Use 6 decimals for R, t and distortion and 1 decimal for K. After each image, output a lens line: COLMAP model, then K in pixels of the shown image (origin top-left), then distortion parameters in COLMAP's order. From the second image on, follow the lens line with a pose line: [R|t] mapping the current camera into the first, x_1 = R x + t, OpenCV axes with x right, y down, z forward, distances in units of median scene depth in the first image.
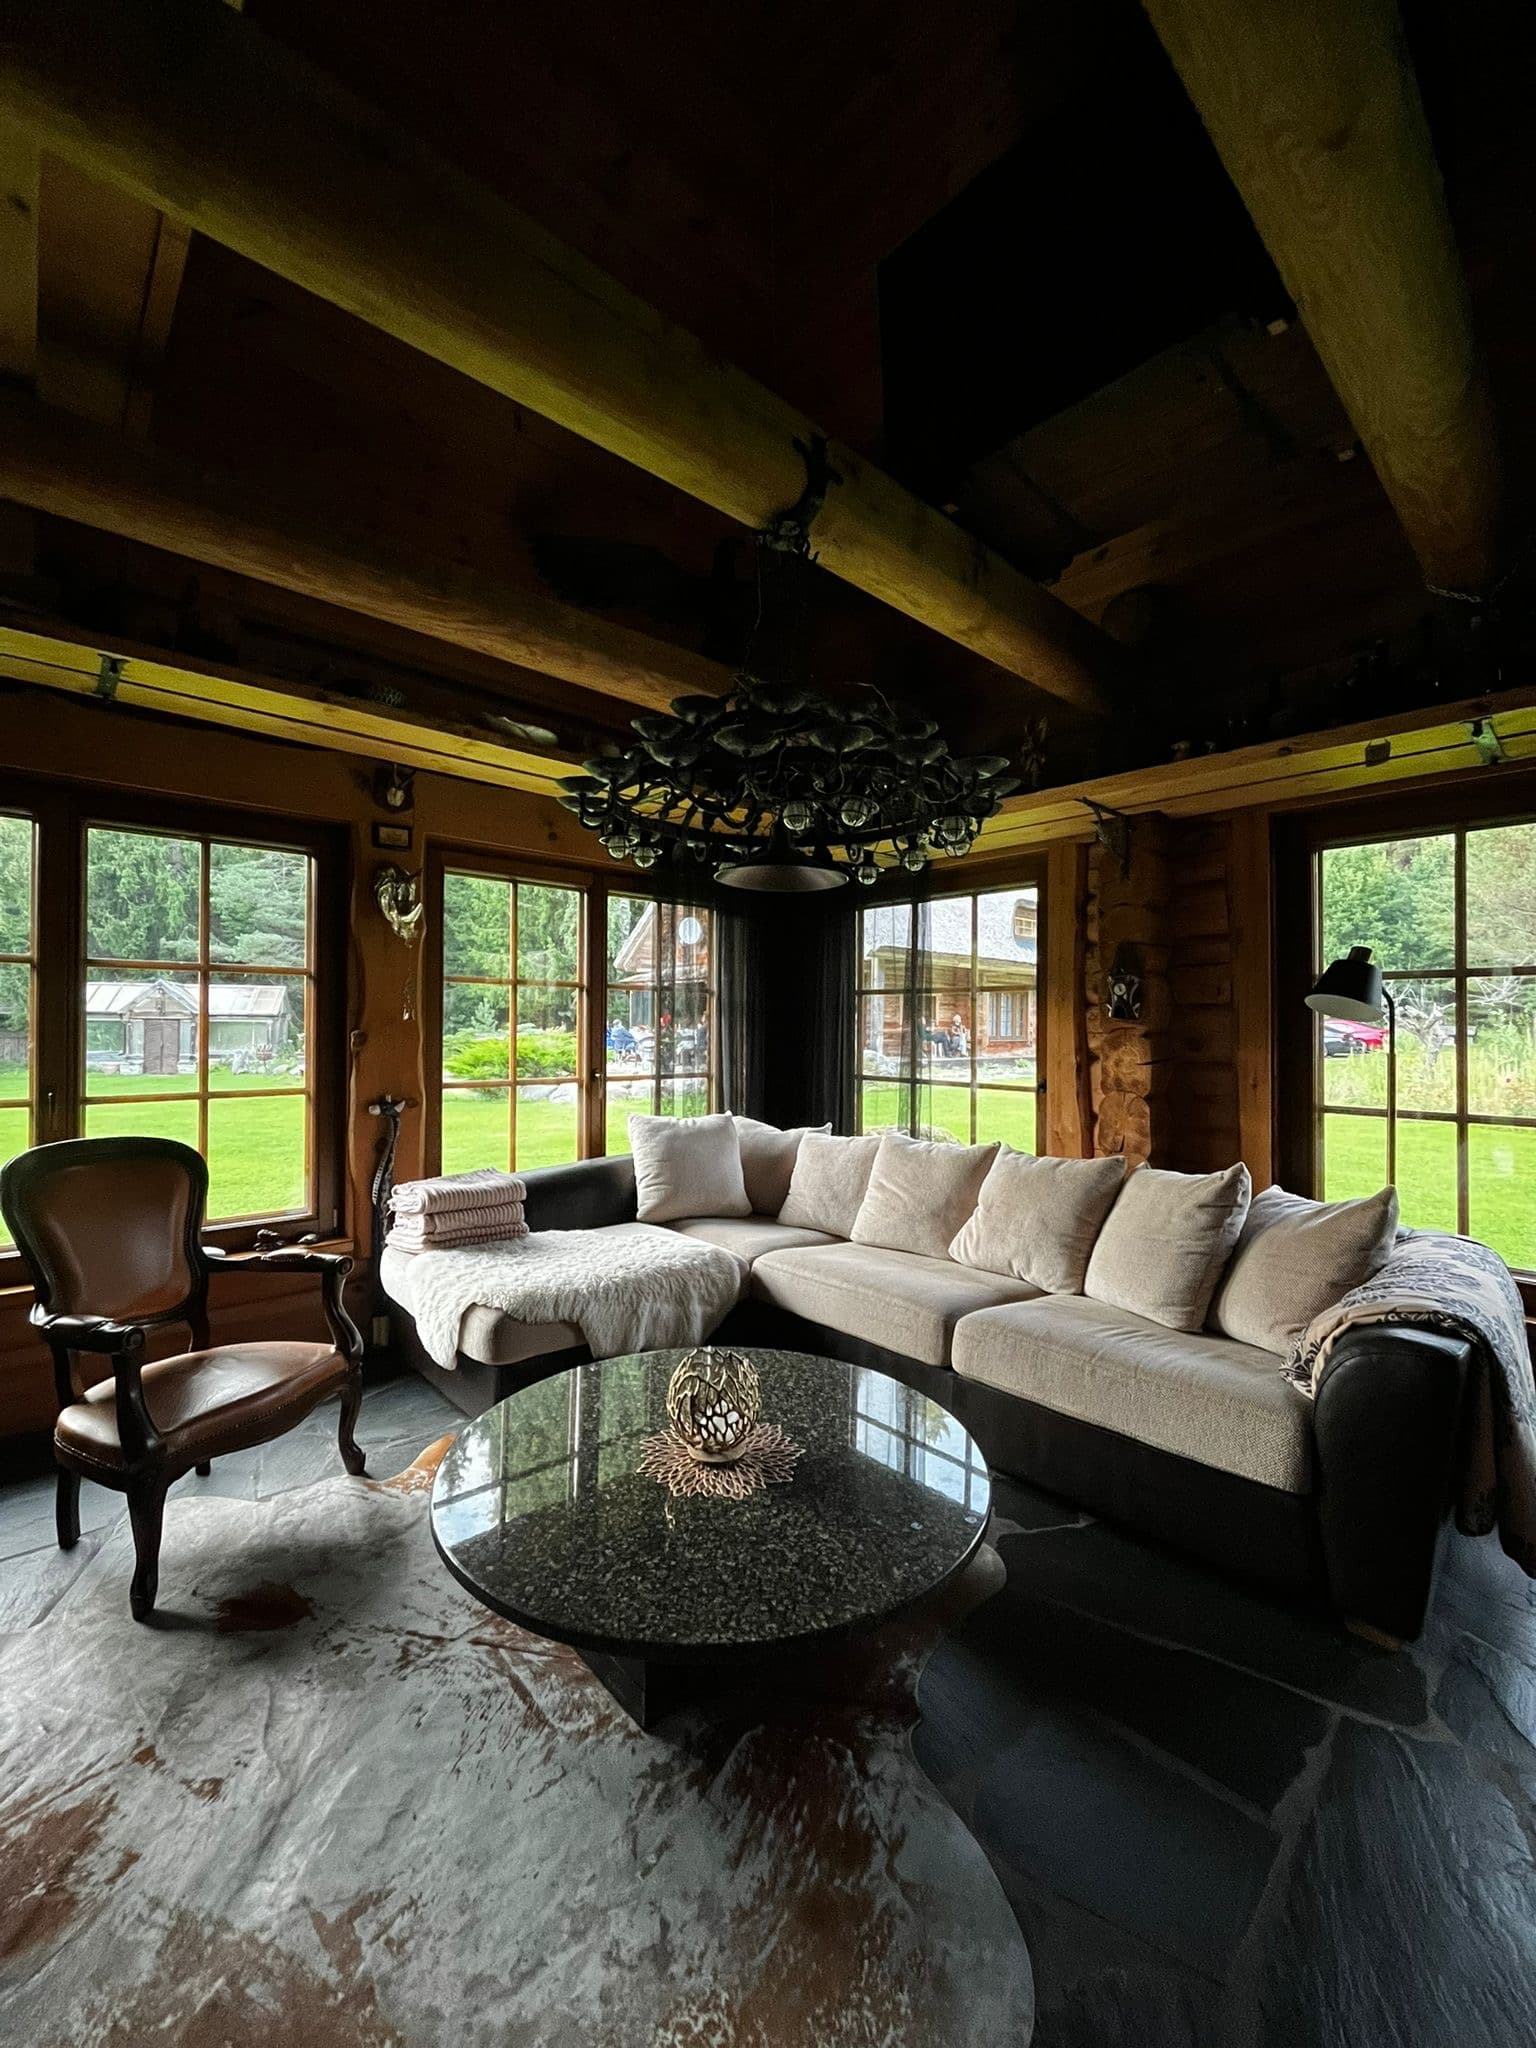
lens RADIAL K [[818.0, 0, 769.5], [0, 818.0, 1020.7], [0, 0, 1]] dist [-0.007981, 0.000140]
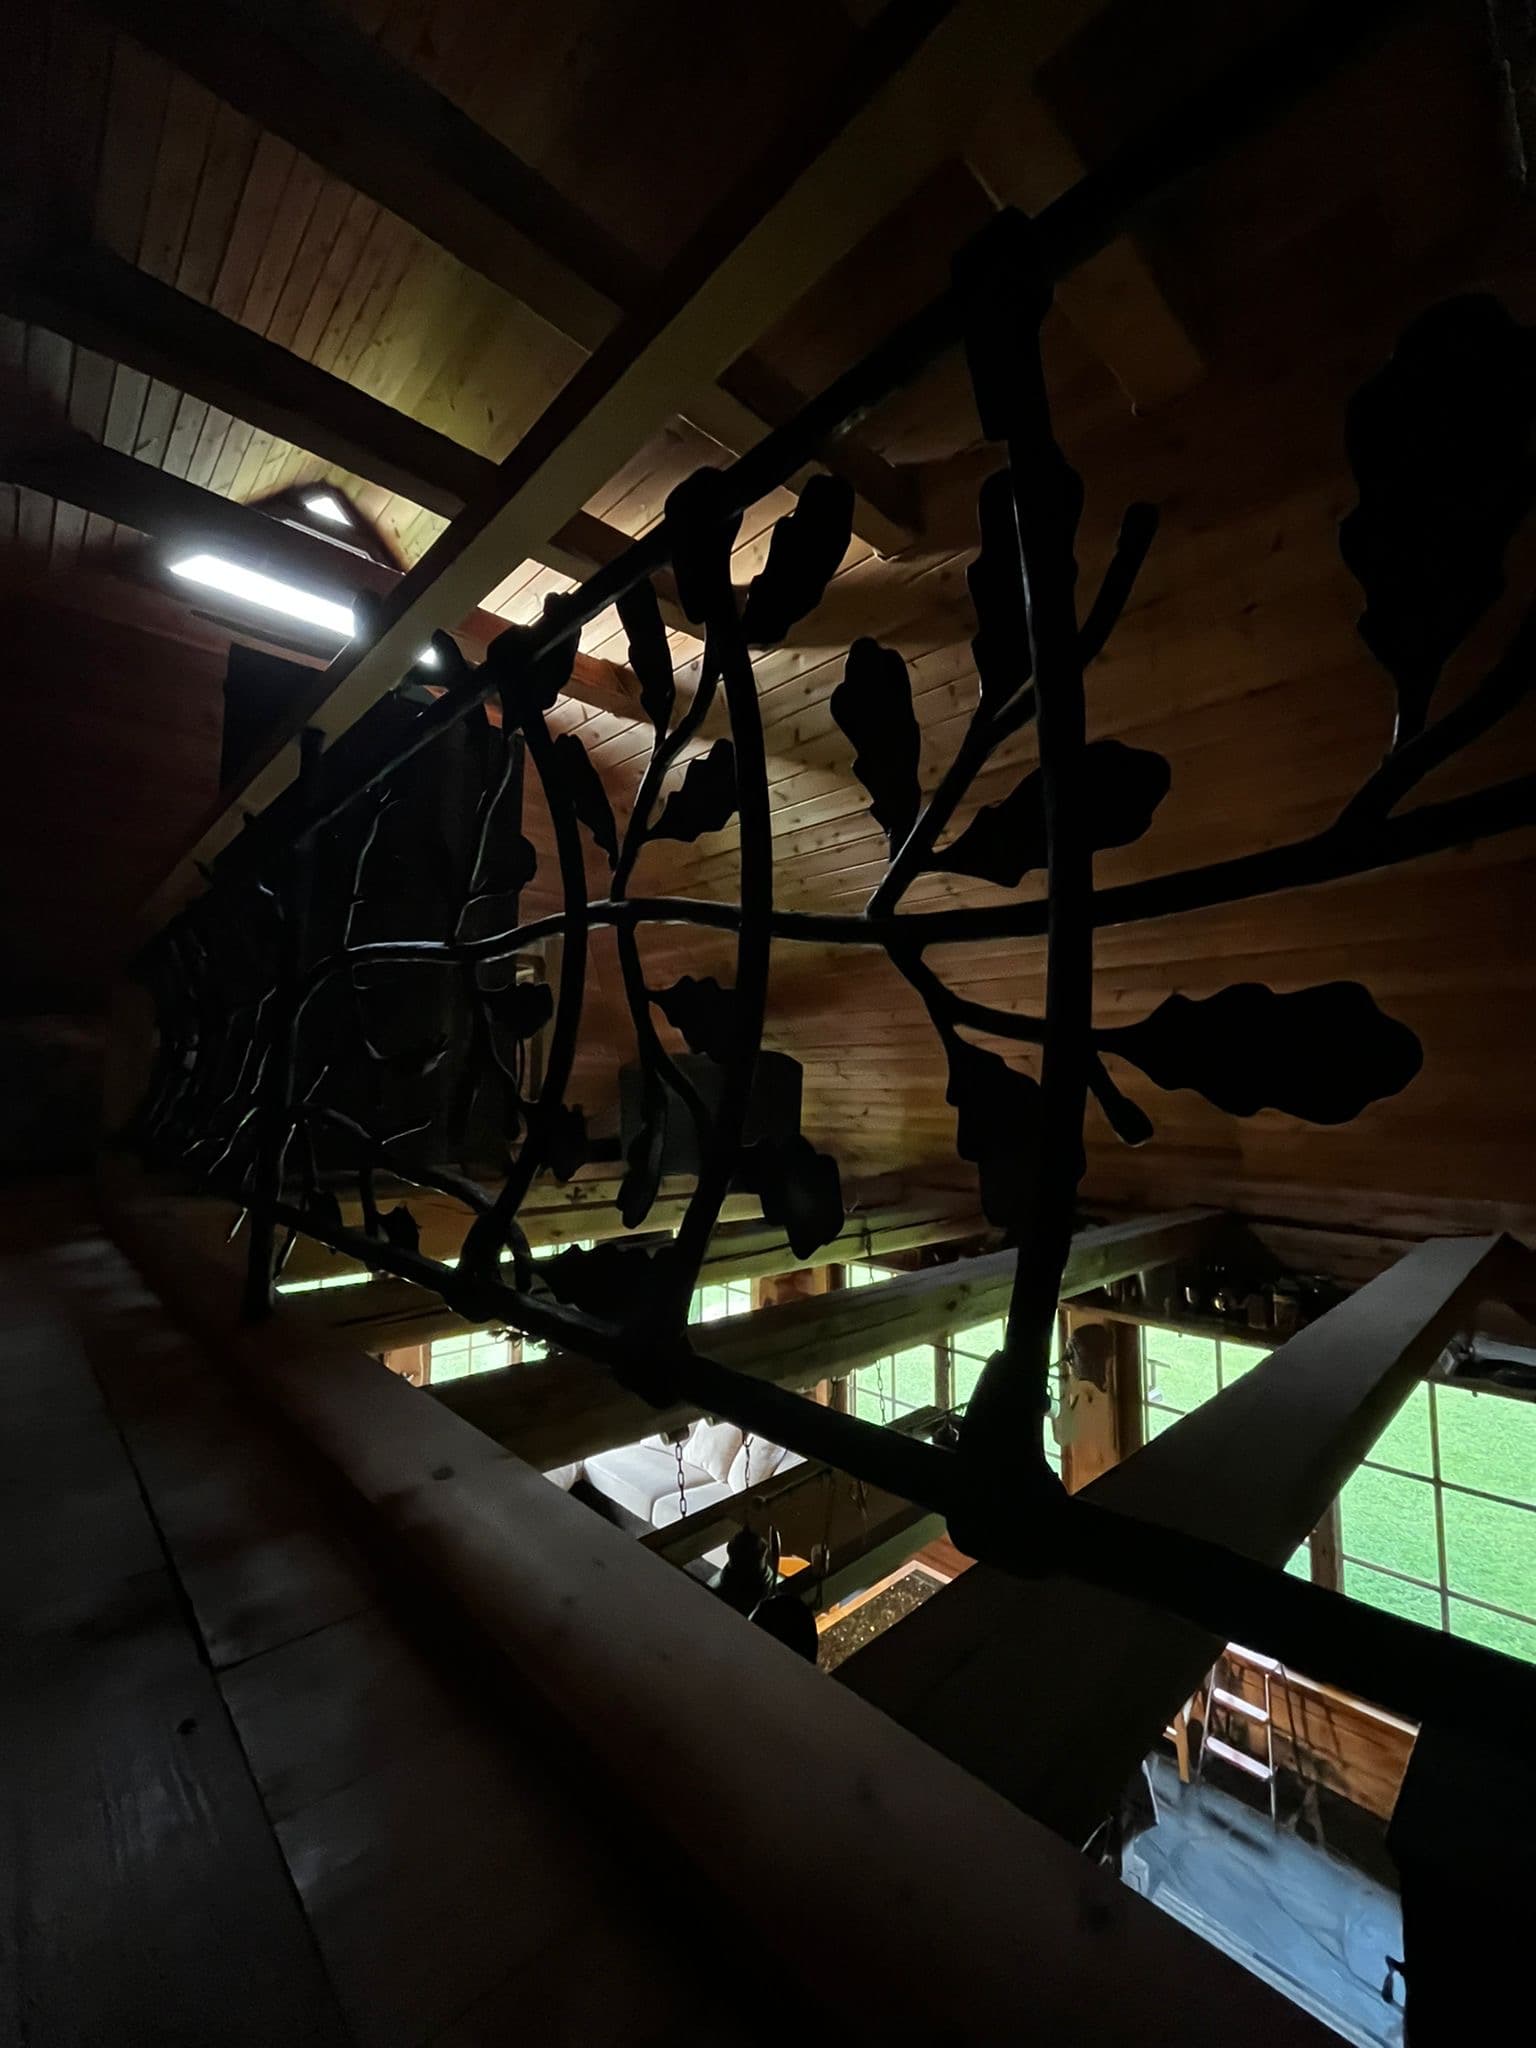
lens RADIAL K [[818.0, 0, 761.4], [0, 818.0, 1018.3], [0, 0, 1]] dist [-0.007981, 0.000140]
pose [[0.999957, -0.001181, 0.009218, 0.426596], [0.001888, 0.997020, -0.077122, -0.679392], [-0.009100, 0.077136, 0.996979, -1.175120]]
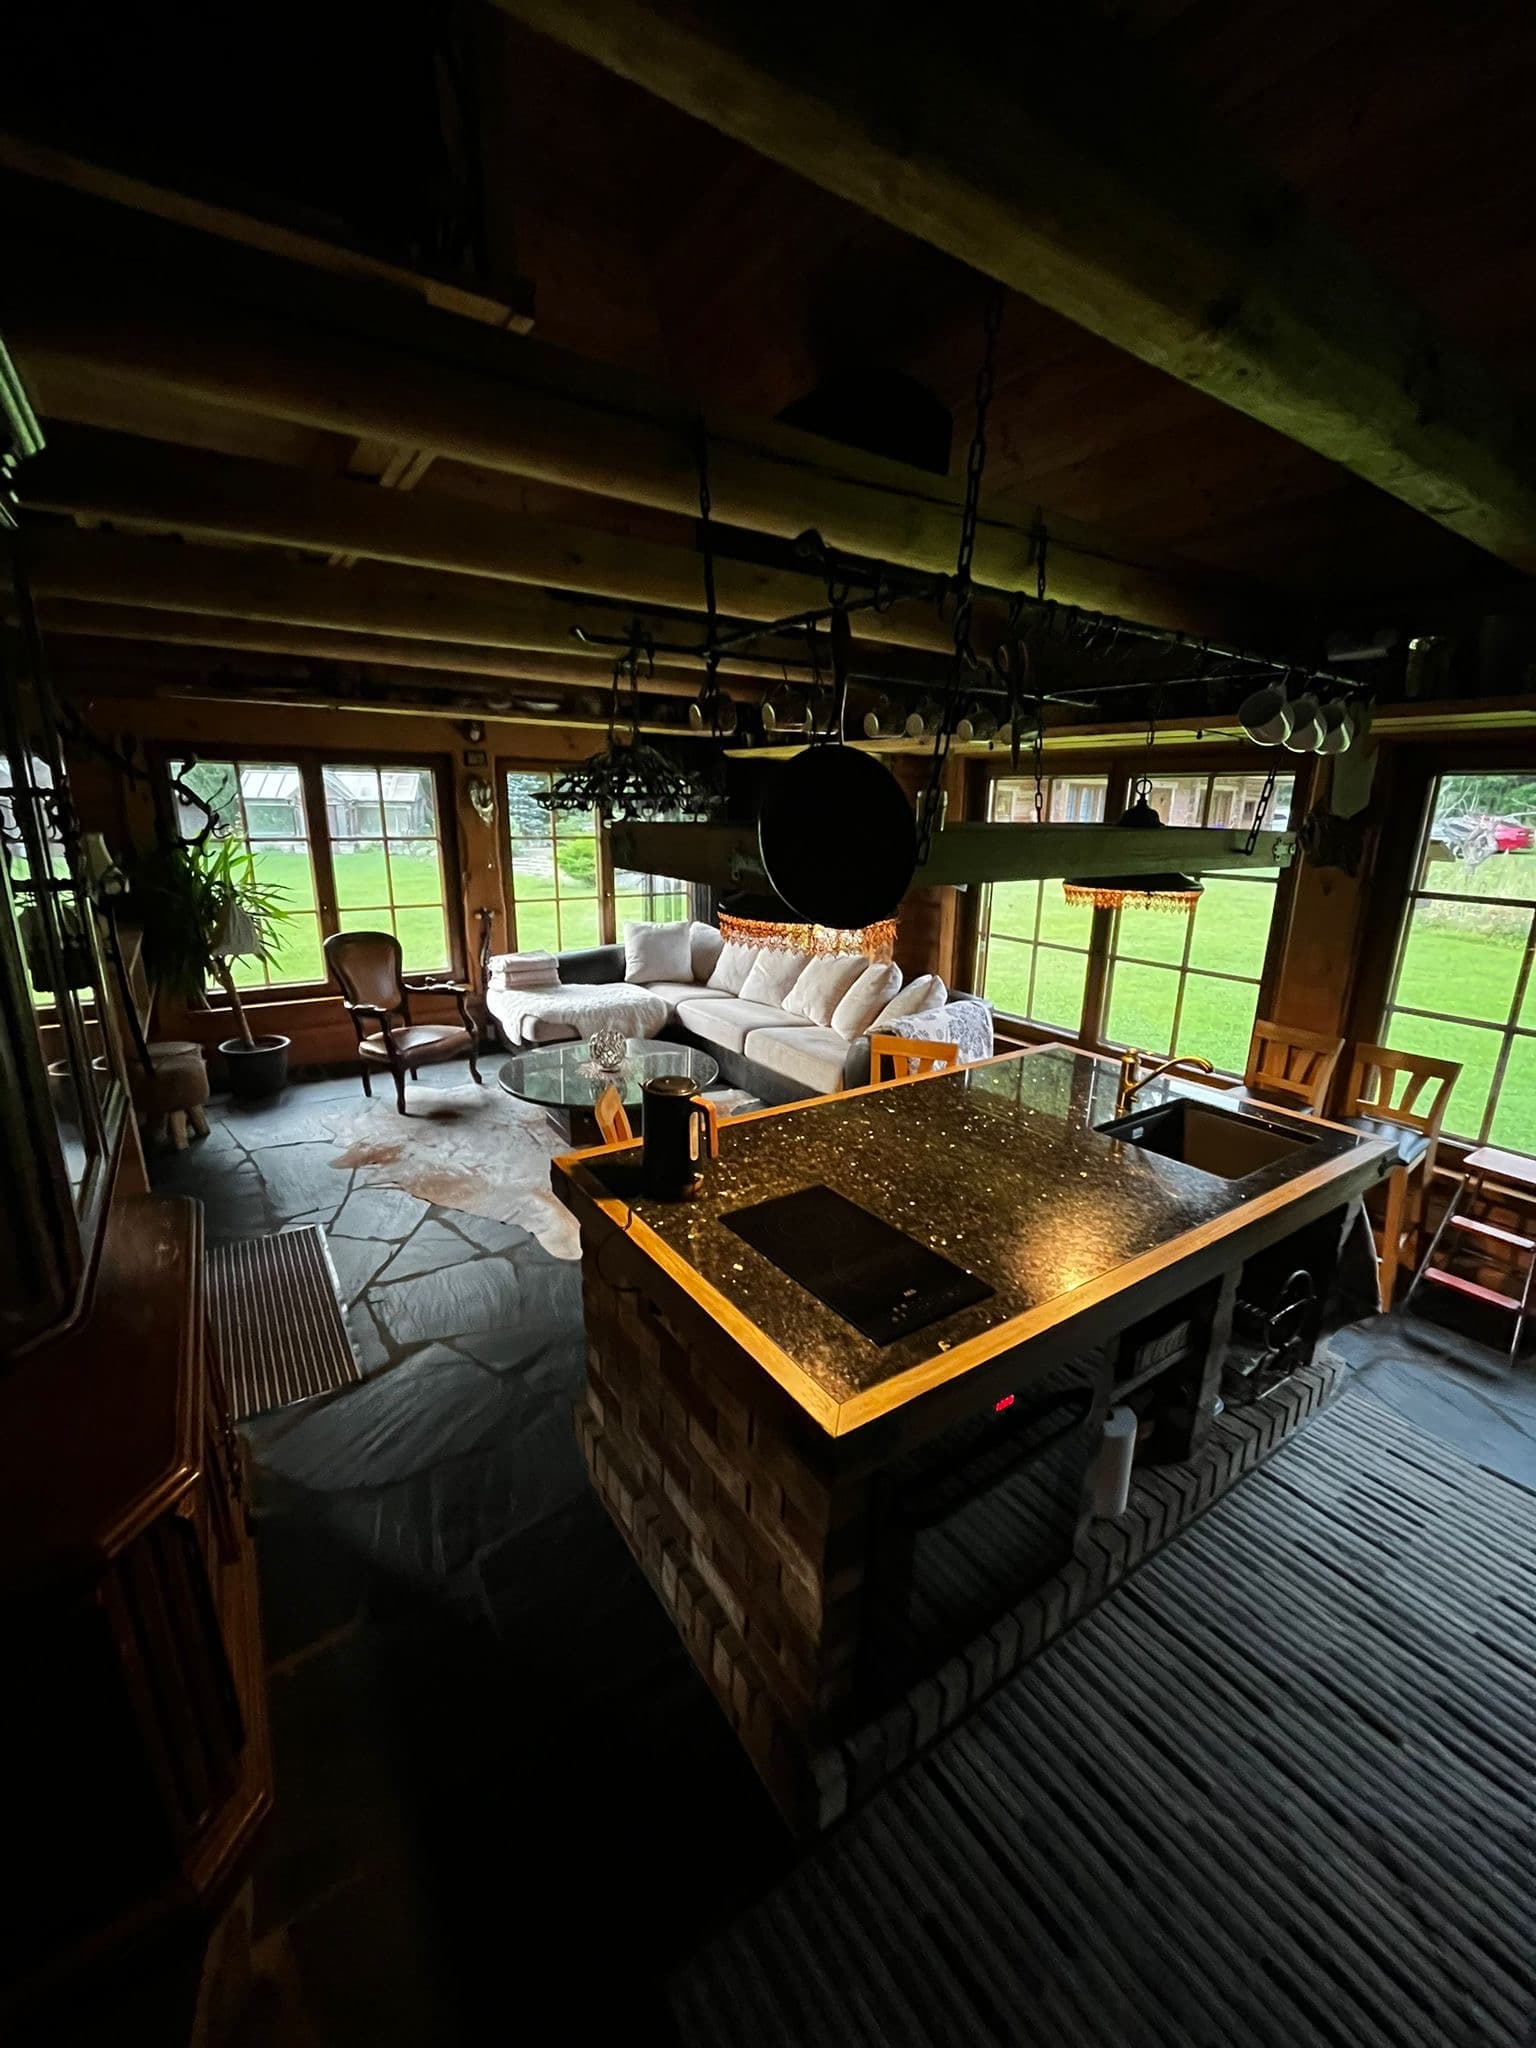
lens RADIAL K [[818.0, 0, 761.9], [0, 818.0, 1022.8], [0, 0, 1]] dist [-0.007981, 0.000140]
pose [[0.988405, 0.048808, -0.143780, 0.468408], [-0.009190, 0.964421, 0.264213, -0.167280], [0.151560, -0.259828, 0.953687, -0.795291]]
